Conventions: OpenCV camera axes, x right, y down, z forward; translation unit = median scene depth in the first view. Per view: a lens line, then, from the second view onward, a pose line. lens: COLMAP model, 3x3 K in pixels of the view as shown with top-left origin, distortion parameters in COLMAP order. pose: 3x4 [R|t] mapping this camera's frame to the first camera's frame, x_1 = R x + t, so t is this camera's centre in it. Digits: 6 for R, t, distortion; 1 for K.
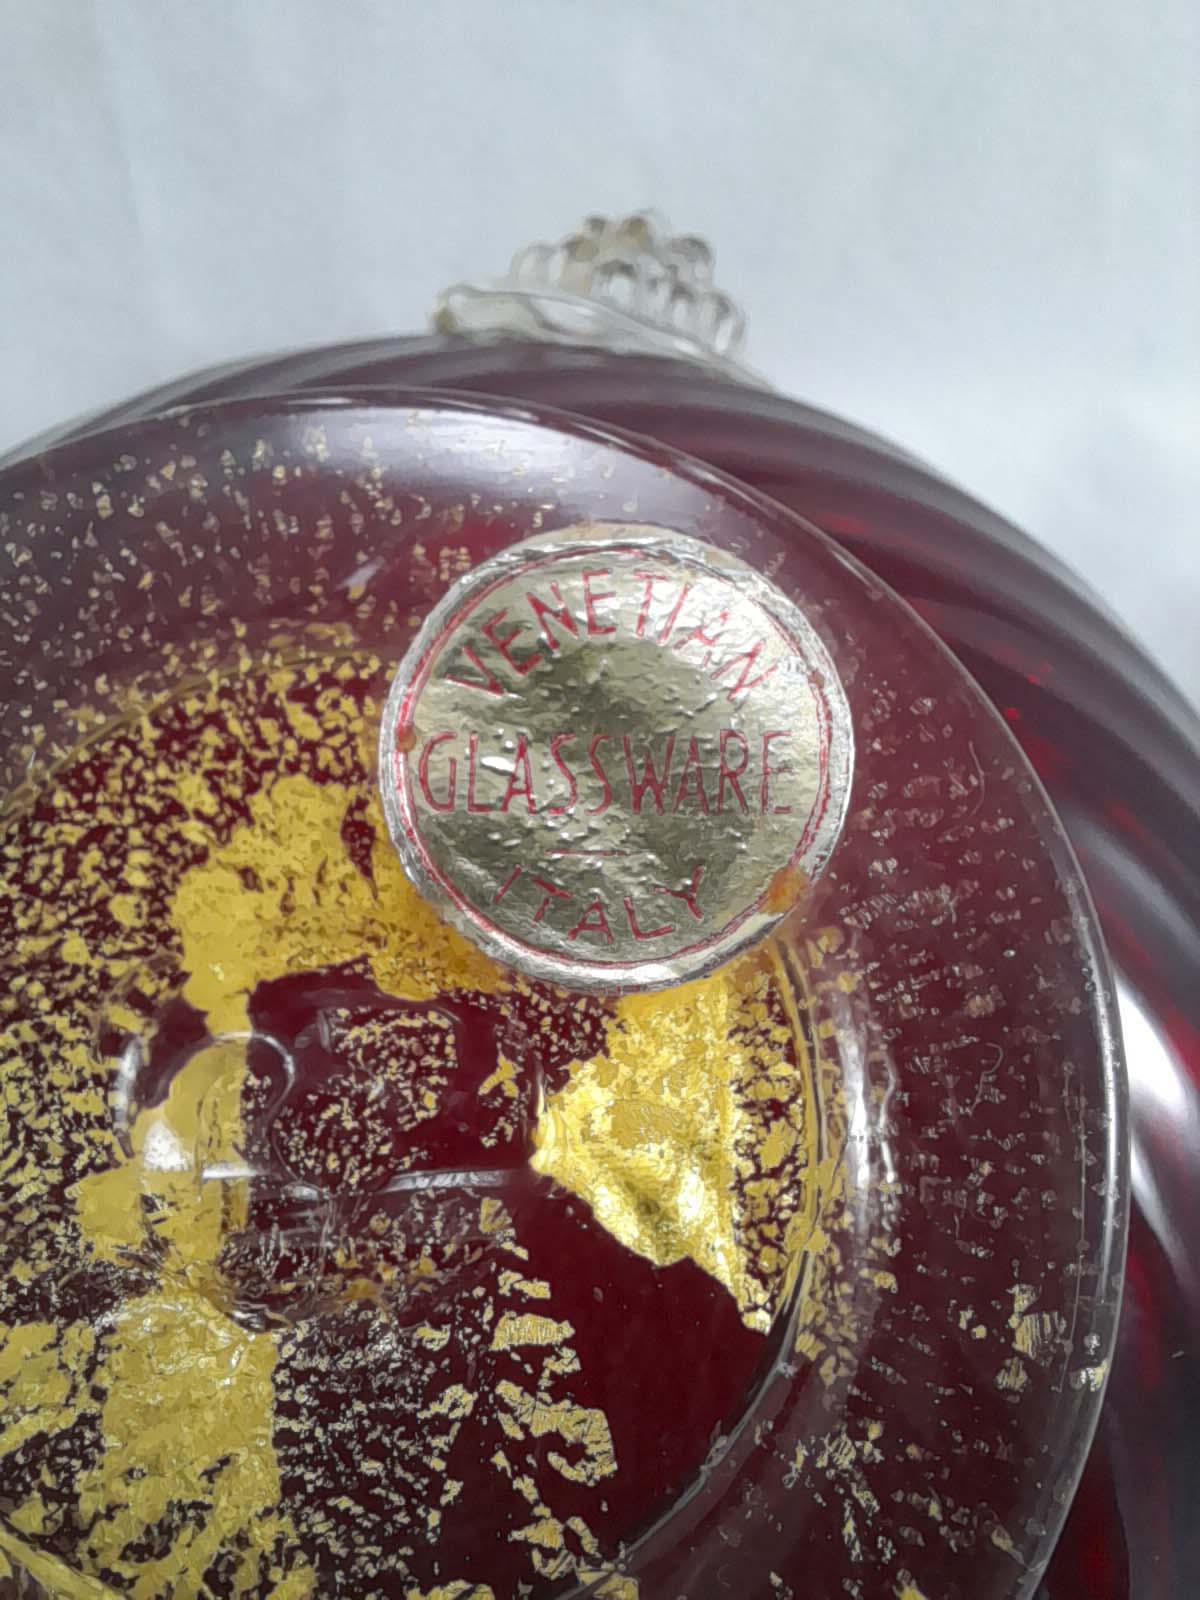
lens RADIAL K [[1207.9, 0, 608.3], [0, 1207.9, 804.0], [0, 0, 1]] dist [-0.053525, 0.005360]
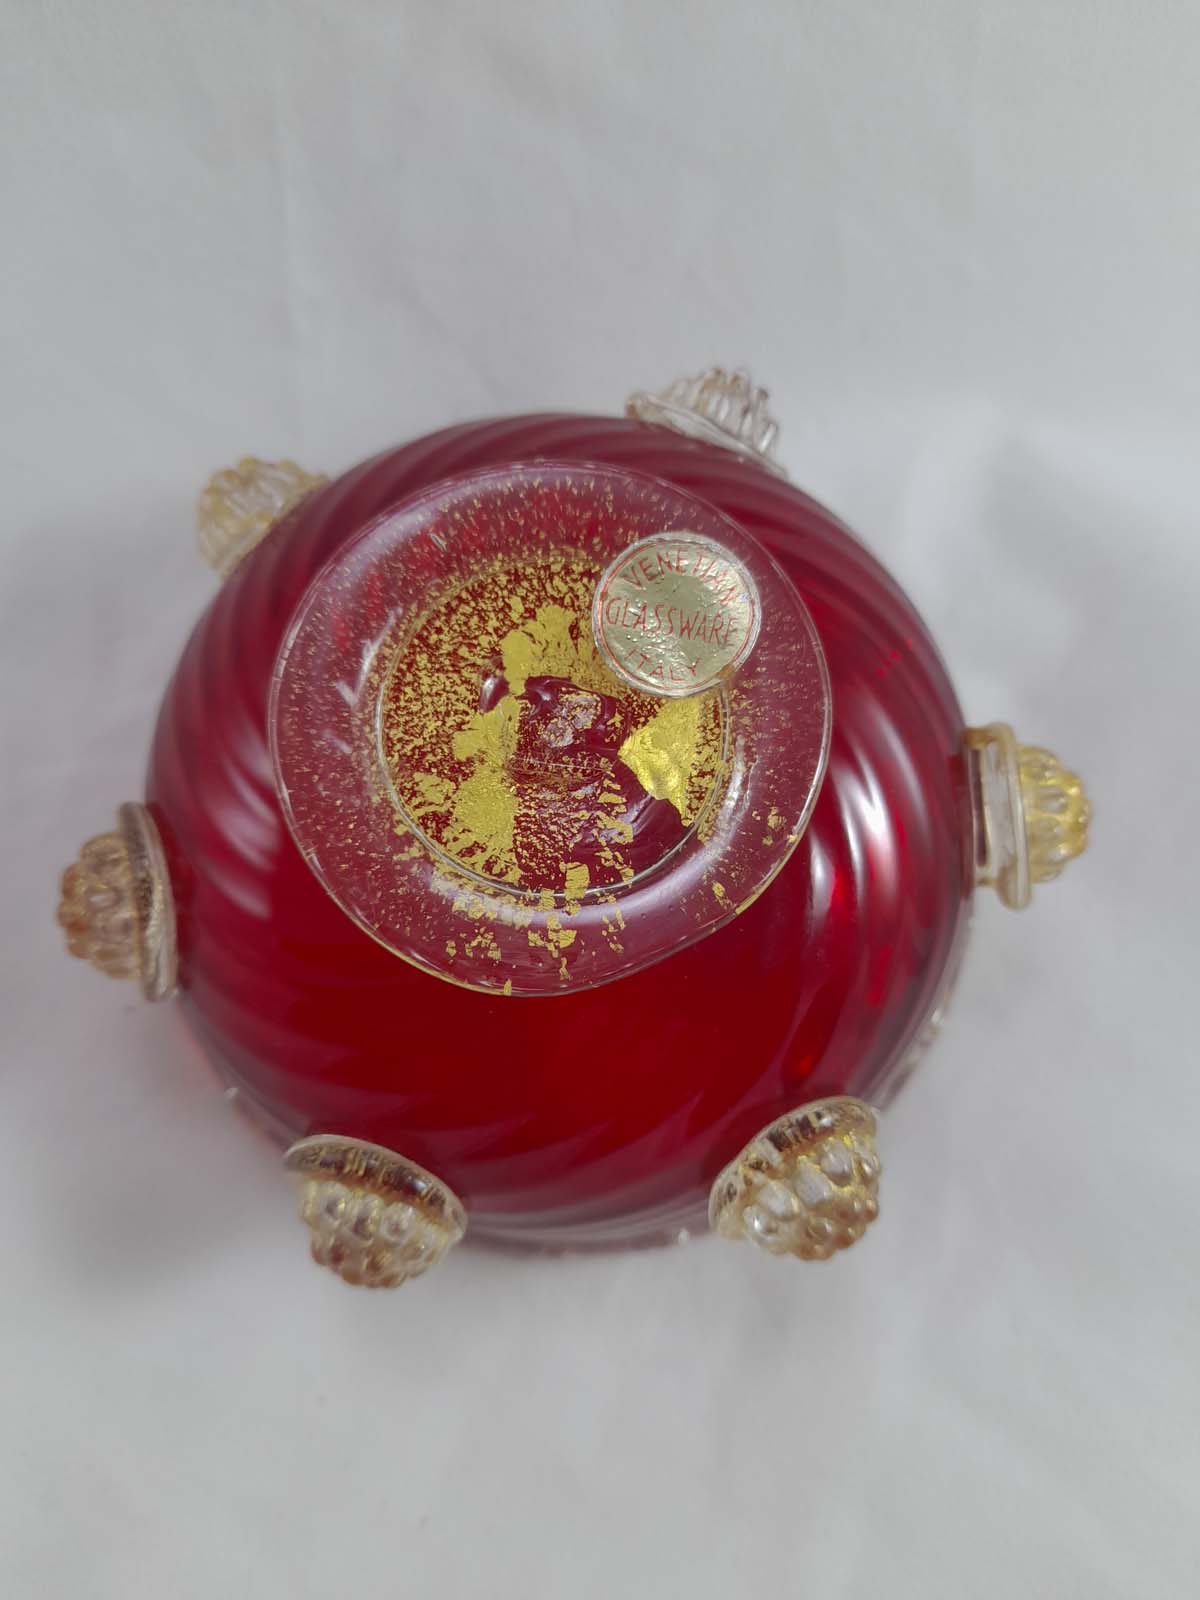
lens RADIAL K [[1170.6, 0, 591.0], [0, 1170.6, 795.5], [0, 0, 1]] dist [0.000671, -0.002789]
pose [[0.980622, 0.192864, -0.034406, -0.015550], [-0.191440, 0.980657, 0.040771, 0.296038], [0.041603, -0.033394, 0.998576, -1.739306]]
